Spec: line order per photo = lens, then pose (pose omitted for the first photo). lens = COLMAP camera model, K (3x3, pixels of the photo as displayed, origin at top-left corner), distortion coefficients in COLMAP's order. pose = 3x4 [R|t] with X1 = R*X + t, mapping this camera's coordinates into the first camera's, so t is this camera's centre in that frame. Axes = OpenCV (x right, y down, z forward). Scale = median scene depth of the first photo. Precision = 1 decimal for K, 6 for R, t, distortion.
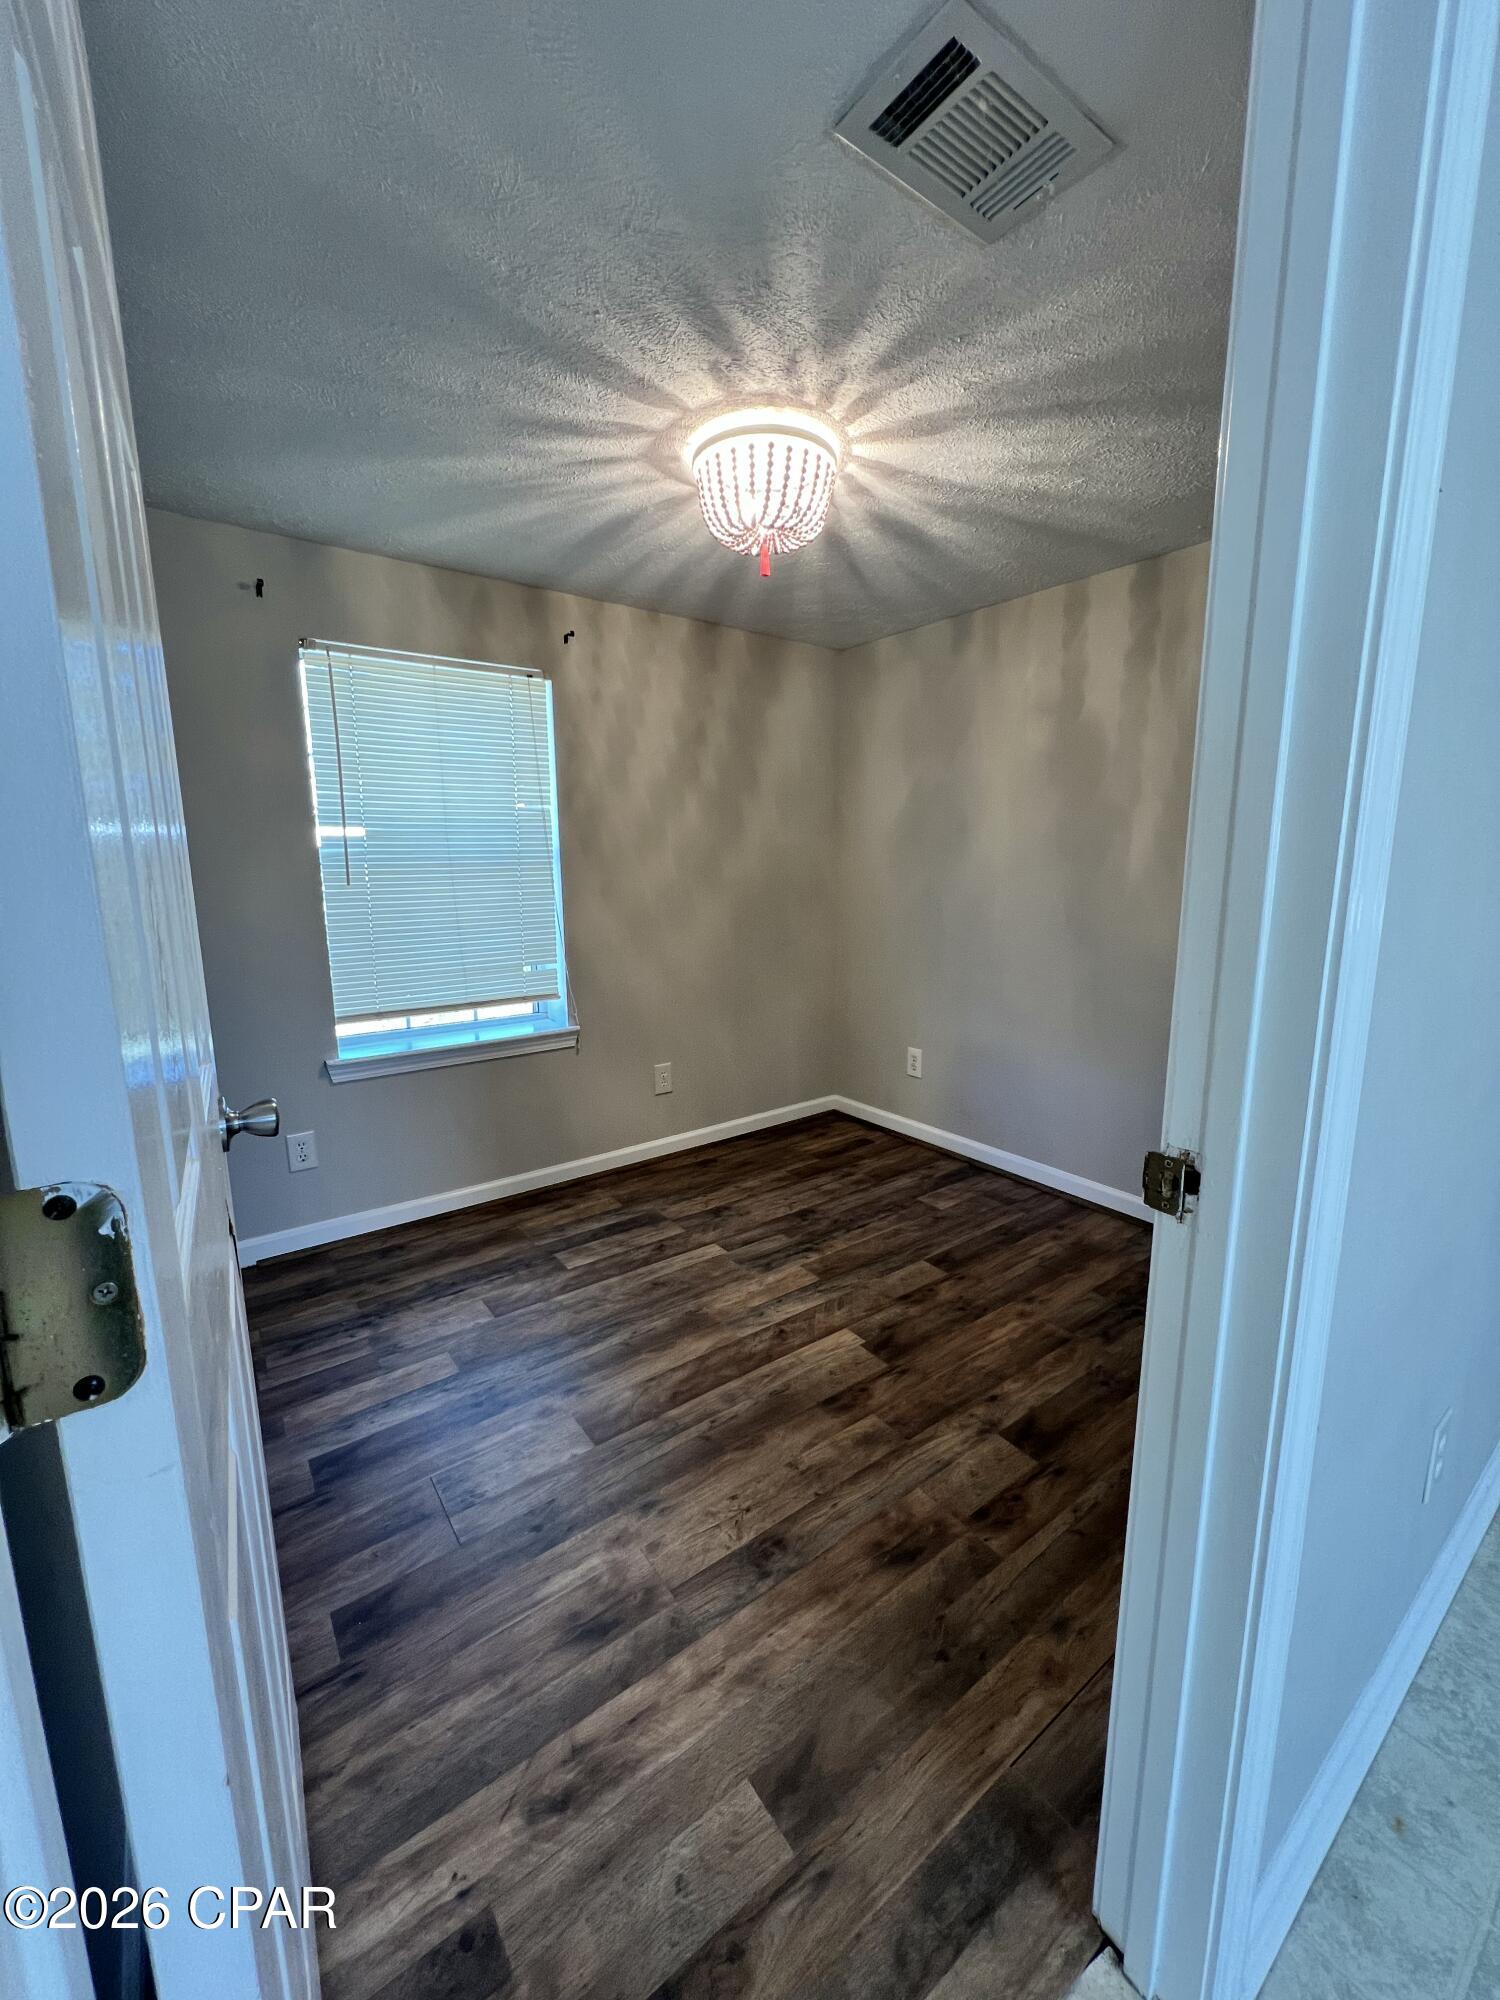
lens RADIAL K [[799.8, 0, 750.0], [0, 799.8, 1003.7], [0, 0, 1]] dist [-0.002076, 0.000513]
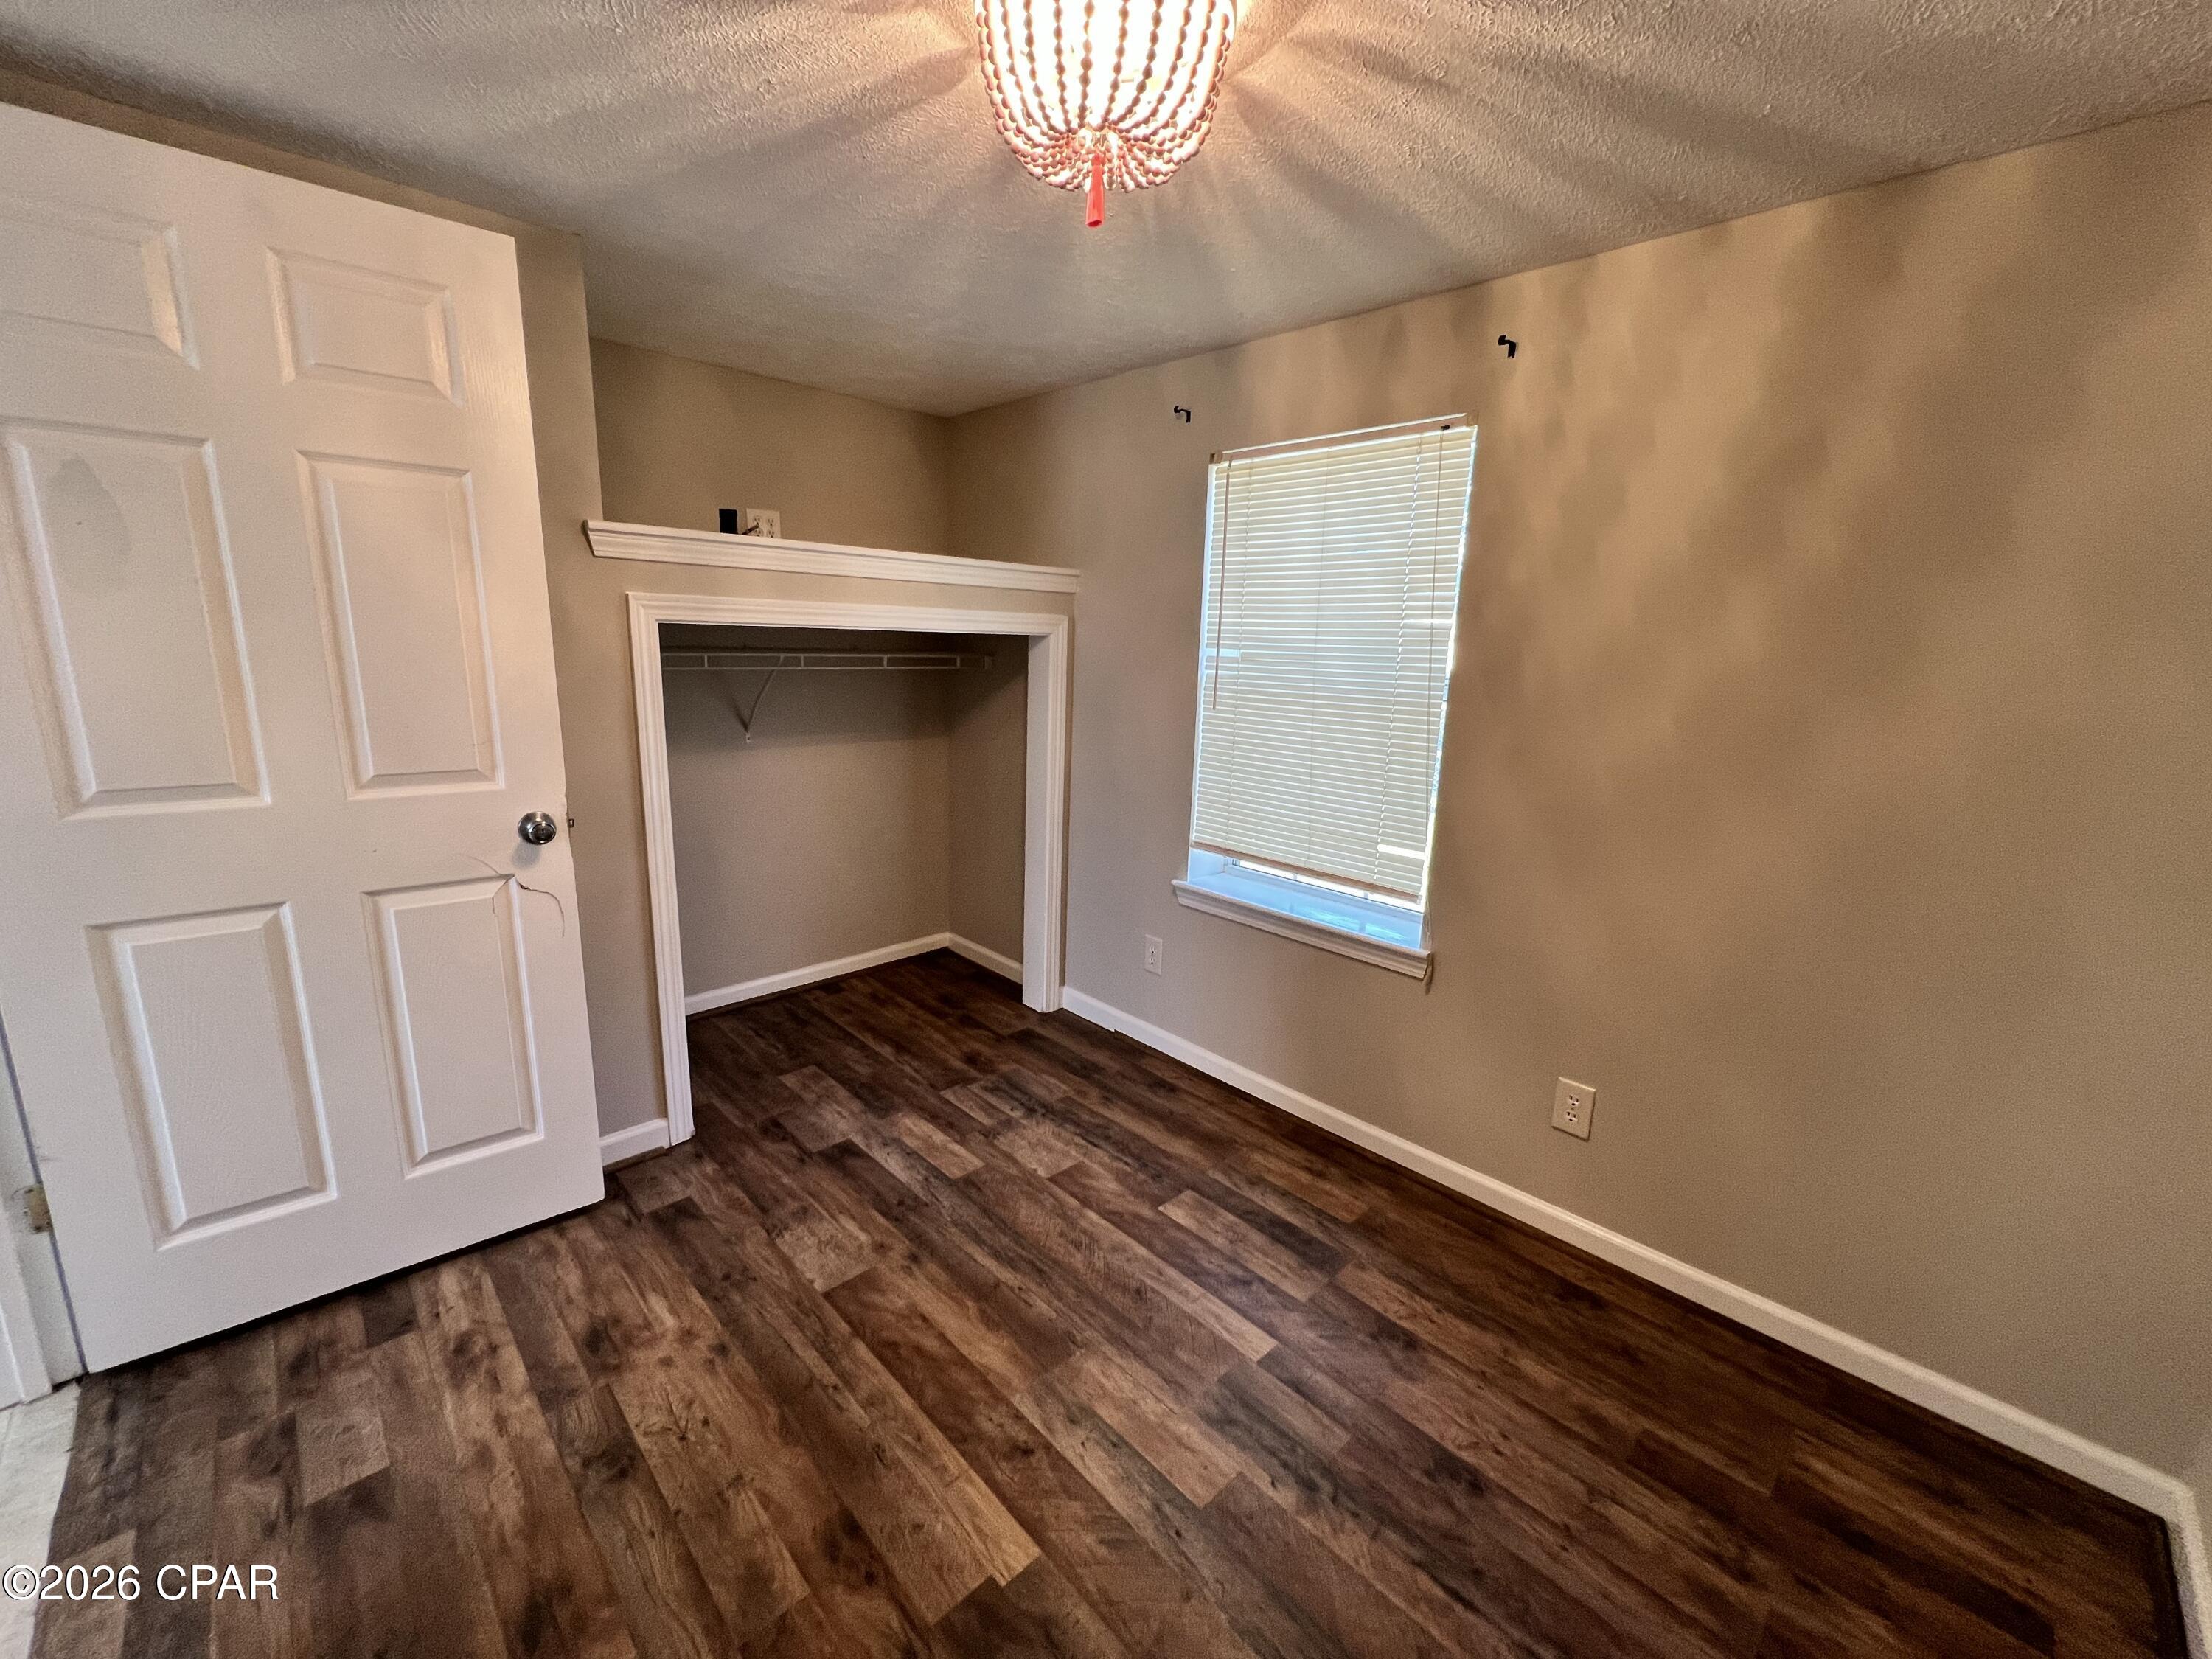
lens RADIAL K [[884.6, 0, 1100.2], [0, 884.6, 830.9], [0, 0, 1]] dist [-0.002076, 0.000513]
pose [[0.130063, 0.221448, -0.966460, 0.646899], [-0.213223, 0.958180, 0.190856, -0.222816], [0.968308, 0.181248, 0.171841, 0.879740]]
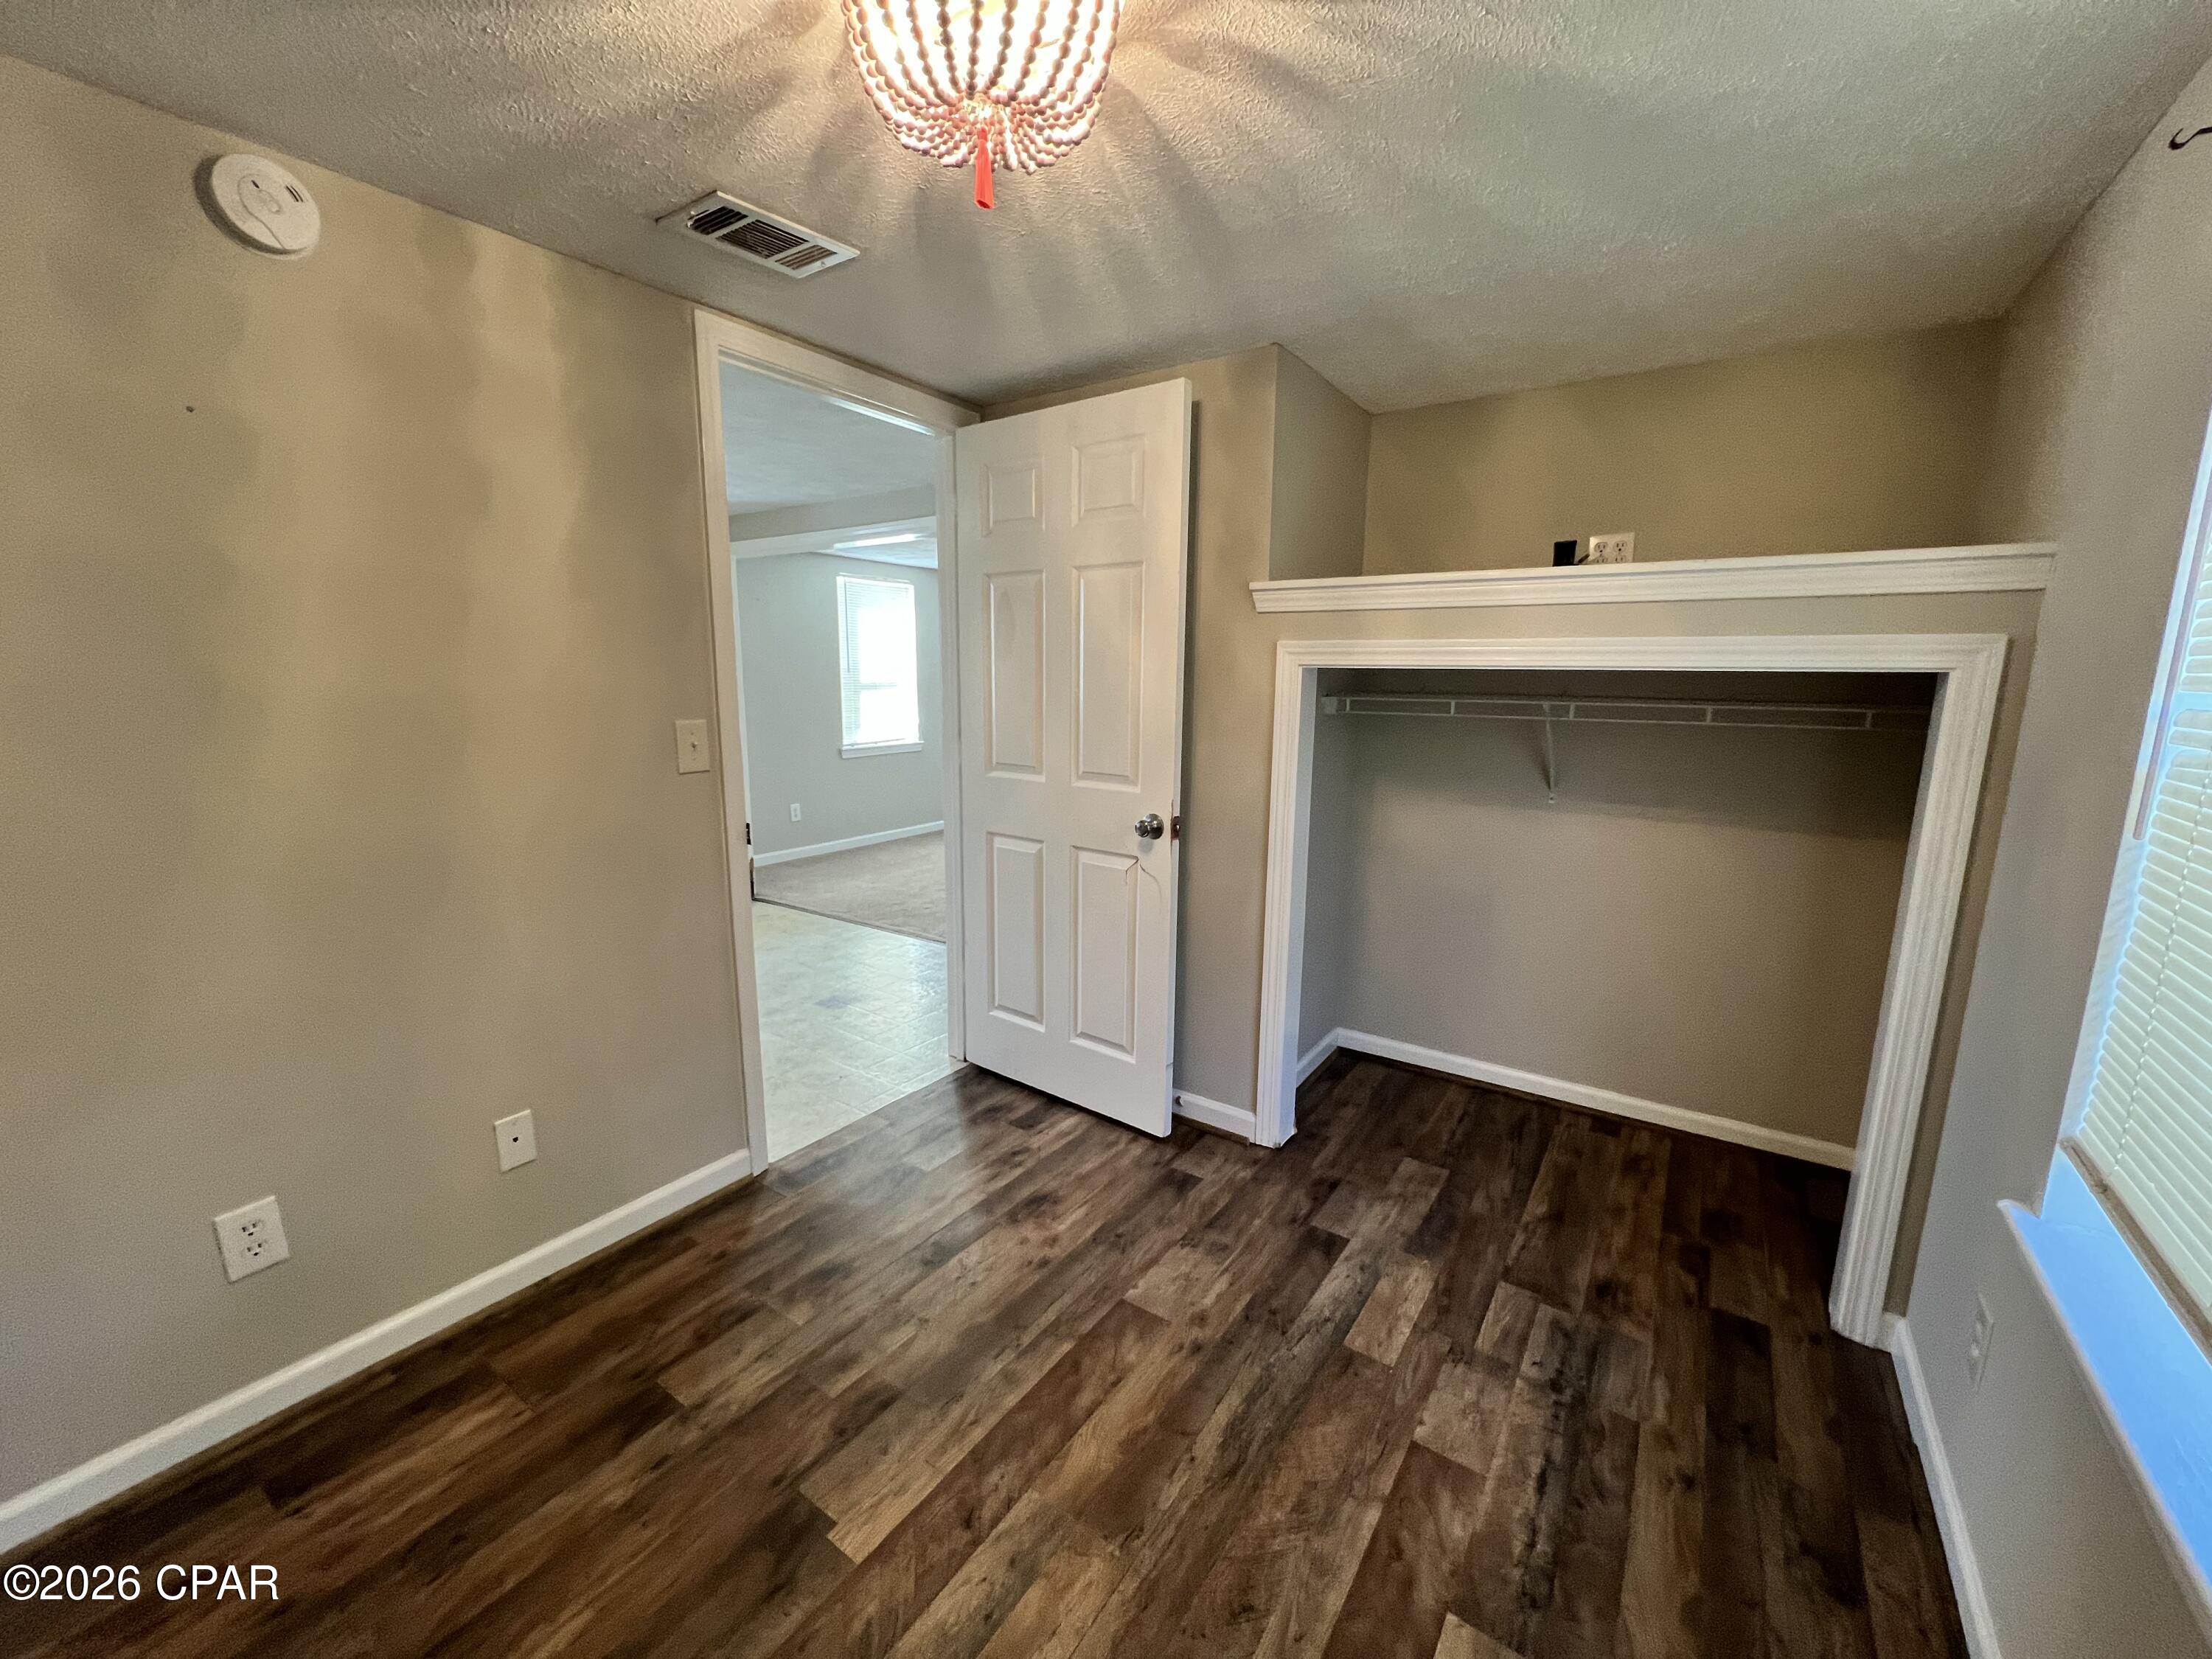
lens RADIAL K [[884.6, 0, 1097.5], [0, 884.6, 829.2], [0, 0, 1]] dist [-0.002076, 0.000513]
pose [[-0.945904, 0.055717, -0.319628, 0.137248], [-0.063116, 0.934724, 0.349724, -0.333617], [0.318250, 0.350979, -0.880642, 1.495229]]
